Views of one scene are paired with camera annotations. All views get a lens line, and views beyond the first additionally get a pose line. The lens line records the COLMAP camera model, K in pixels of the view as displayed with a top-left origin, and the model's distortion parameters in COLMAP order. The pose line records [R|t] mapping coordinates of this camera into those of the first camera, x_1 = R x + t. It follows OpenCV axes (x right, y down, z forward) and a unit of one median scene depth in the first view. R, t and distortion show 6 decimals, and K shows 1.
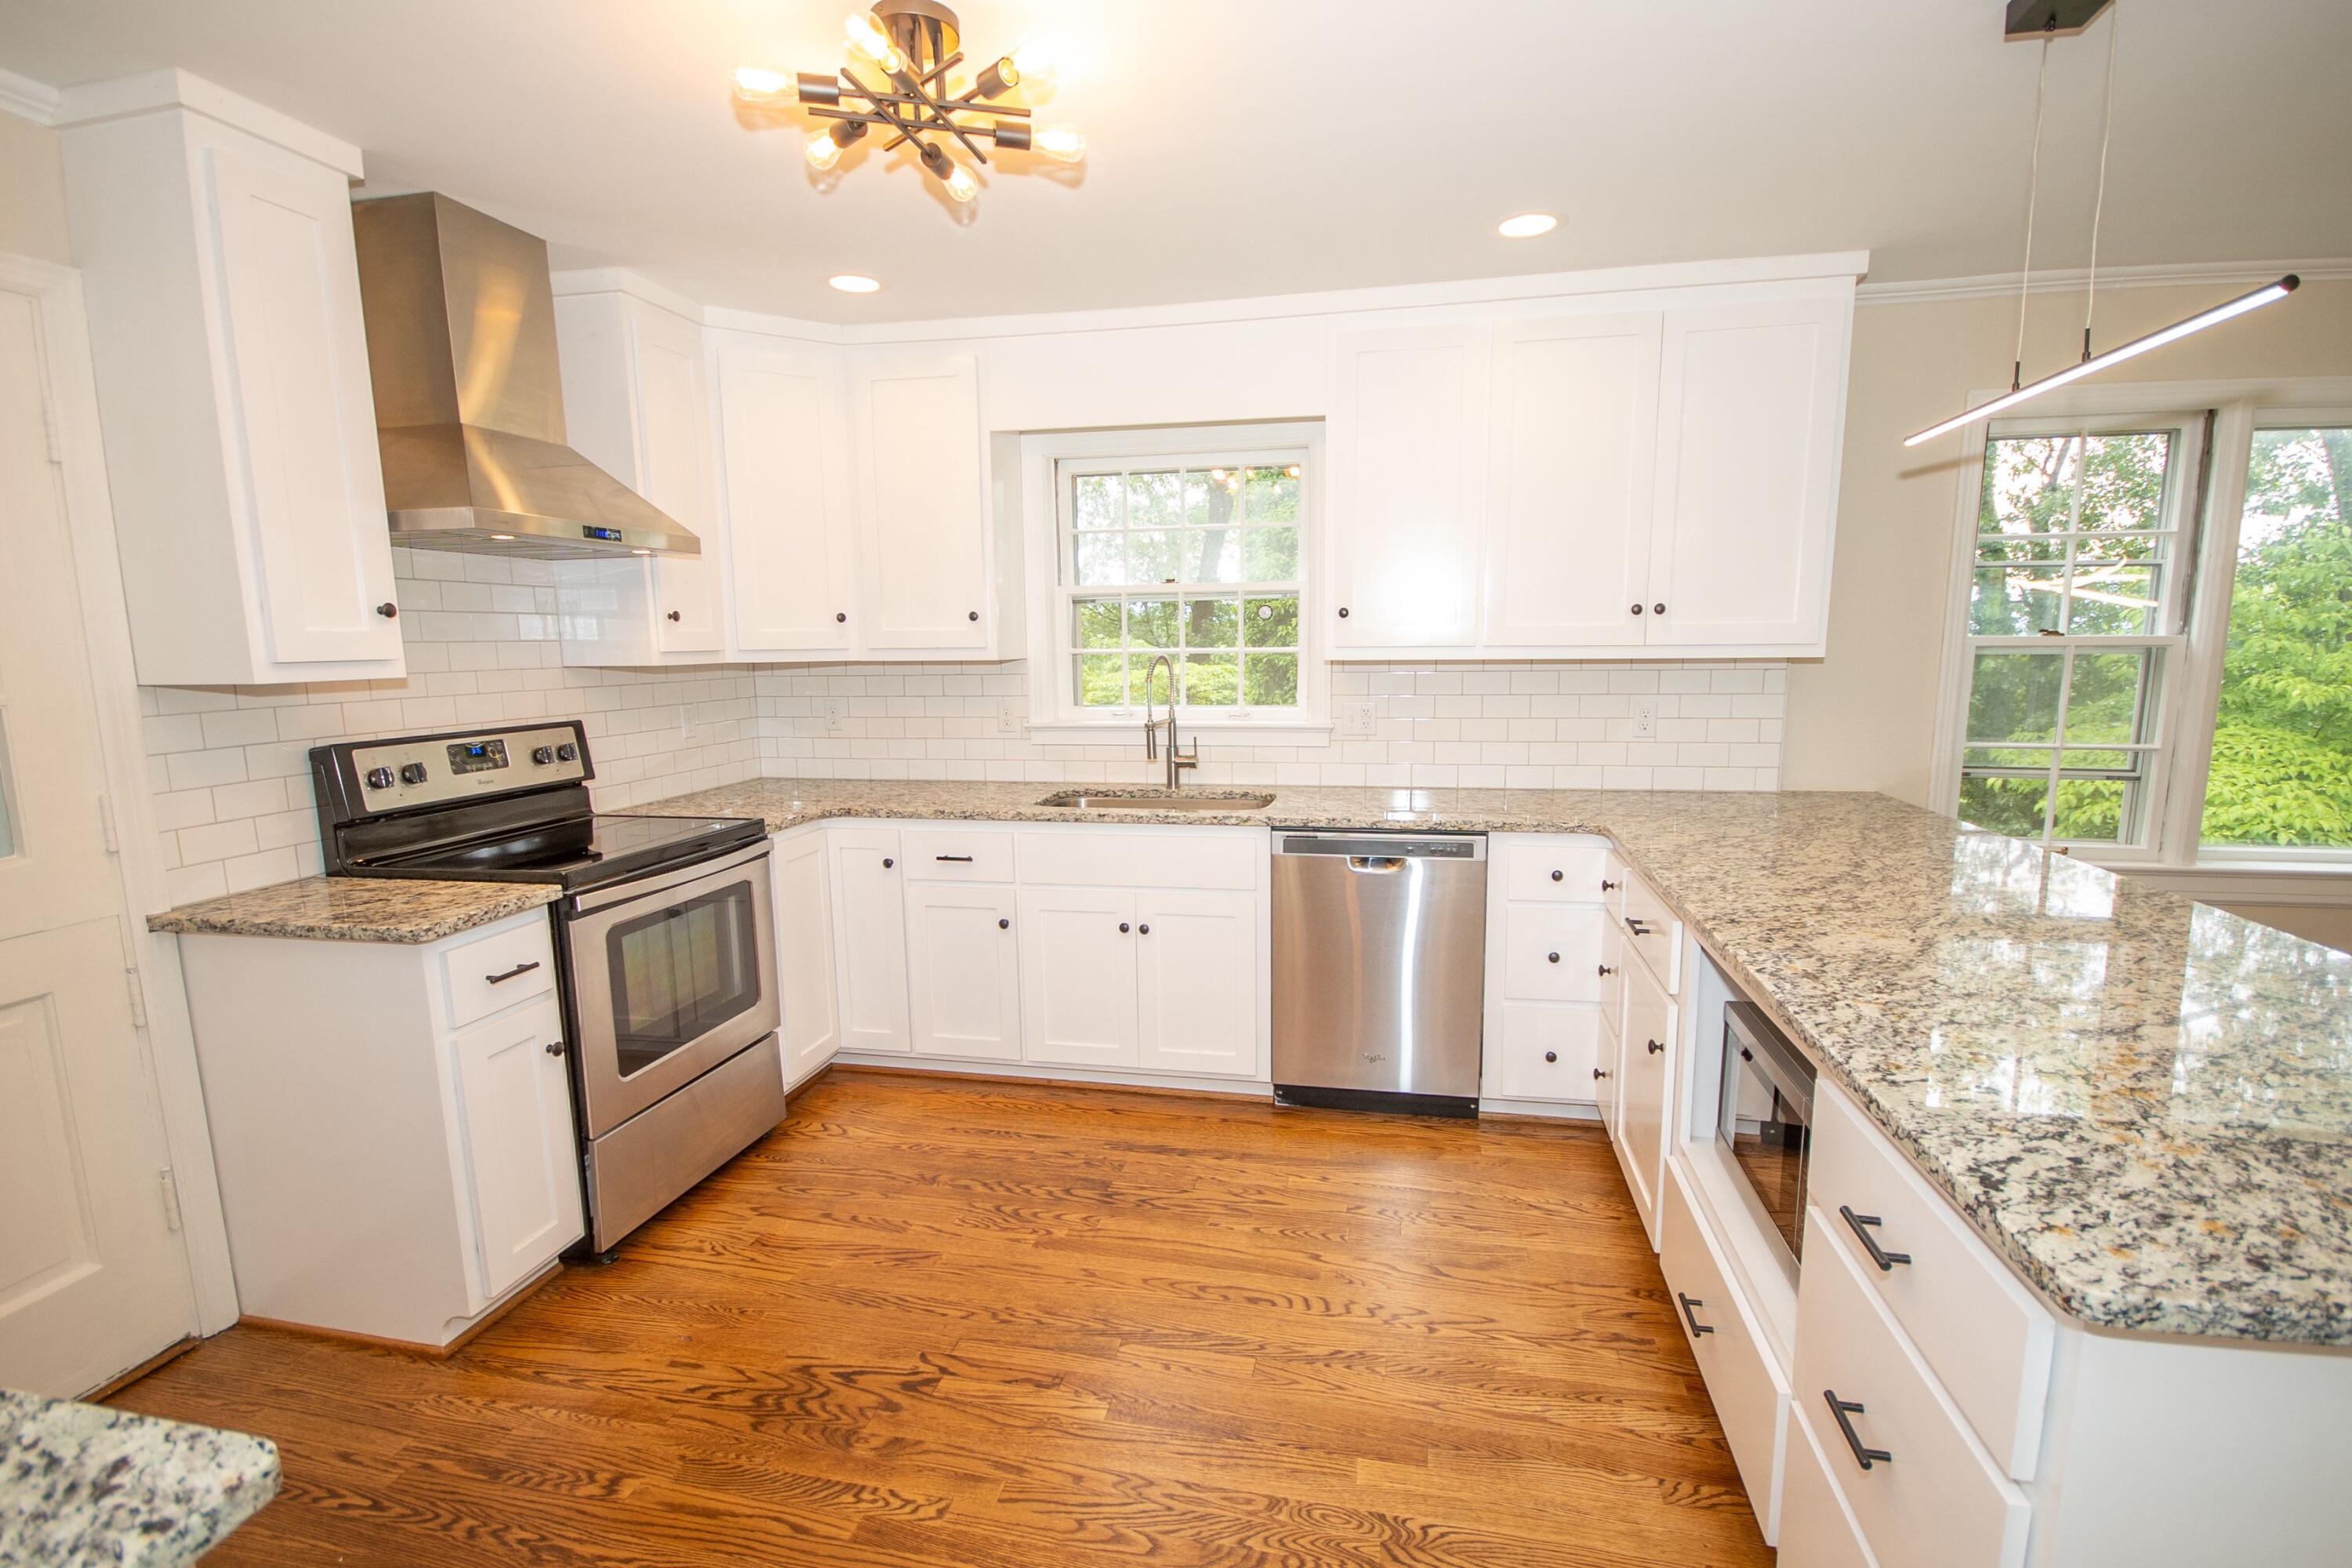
lens RADIAL K [[1093.7, 0, 1191.3], [0, 1093.7, 804.5], [0, 0, 1]] dist [-0.002874, 0.000185]
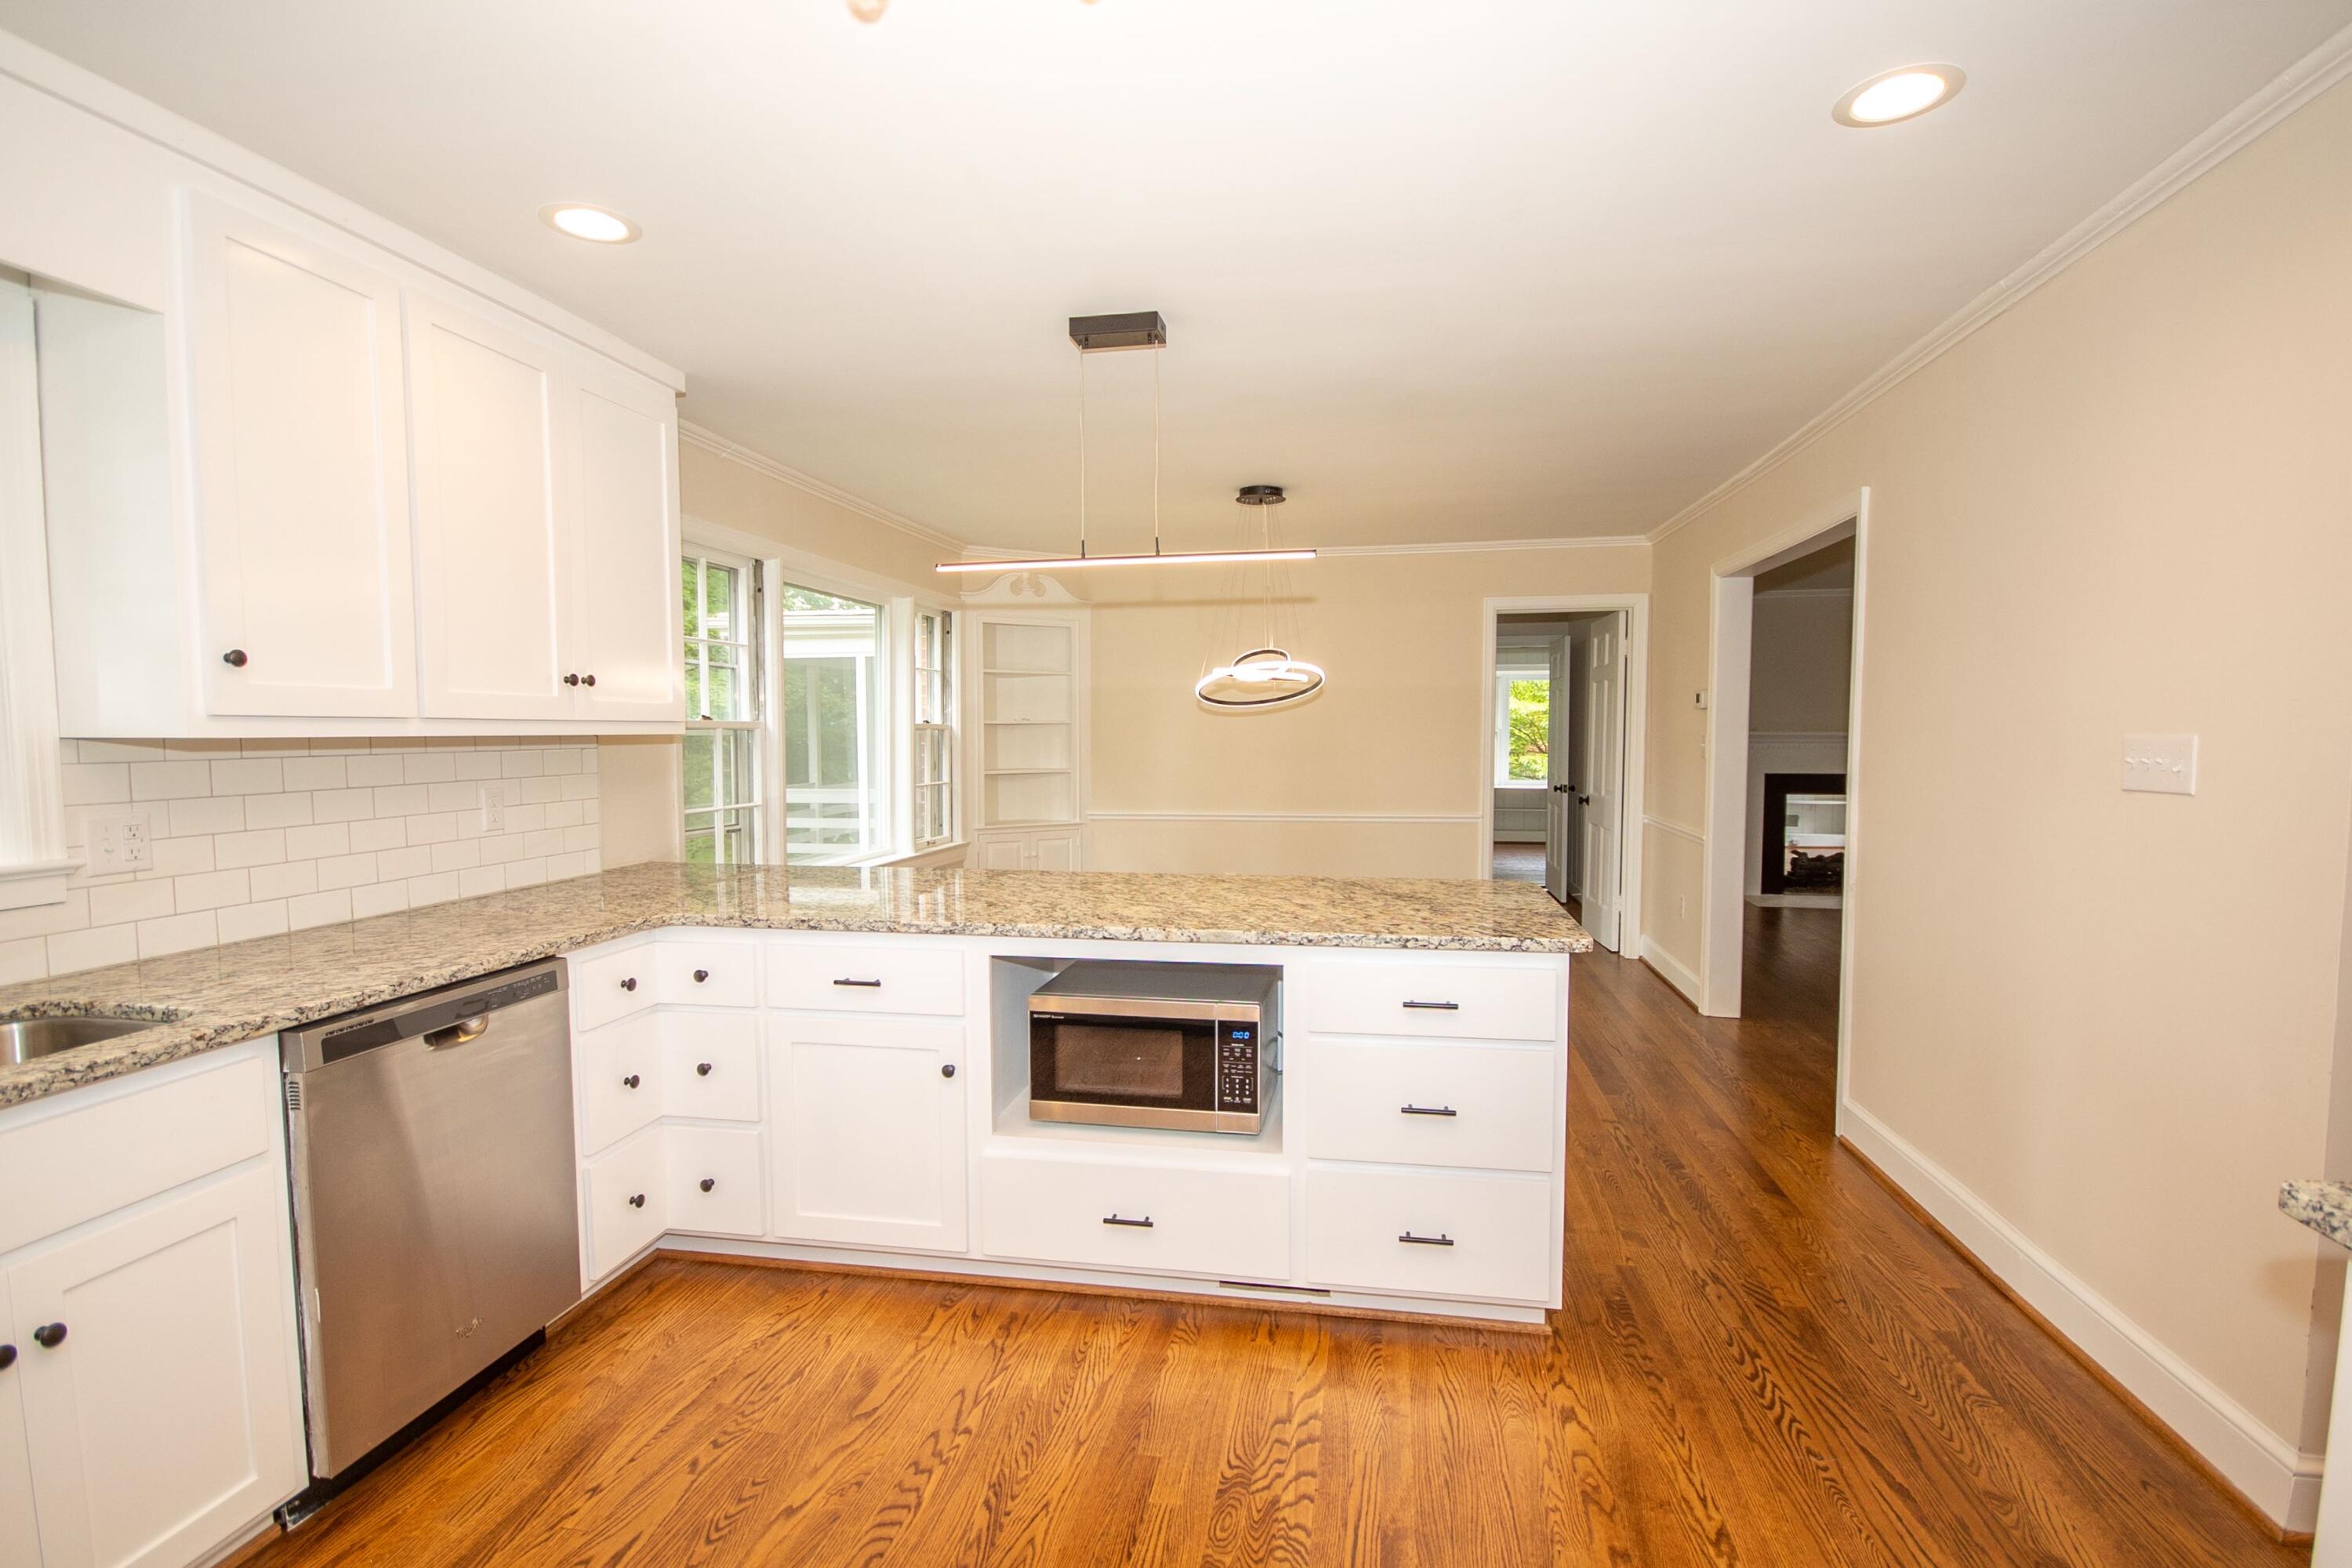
lens RADIAL K [[1093.7, 0, 1191.3], [0, 1093.7, 804.5], [0, 0, 1]] dist [-0.002874, 0.000185]
pose [[-0.037956, -0.057980, 0.997596, -0.503372], [0.155323, 0.985840, 0.063206, -0.056899], [-0.987134, 0.157348, -0.028413, 0.547850]]
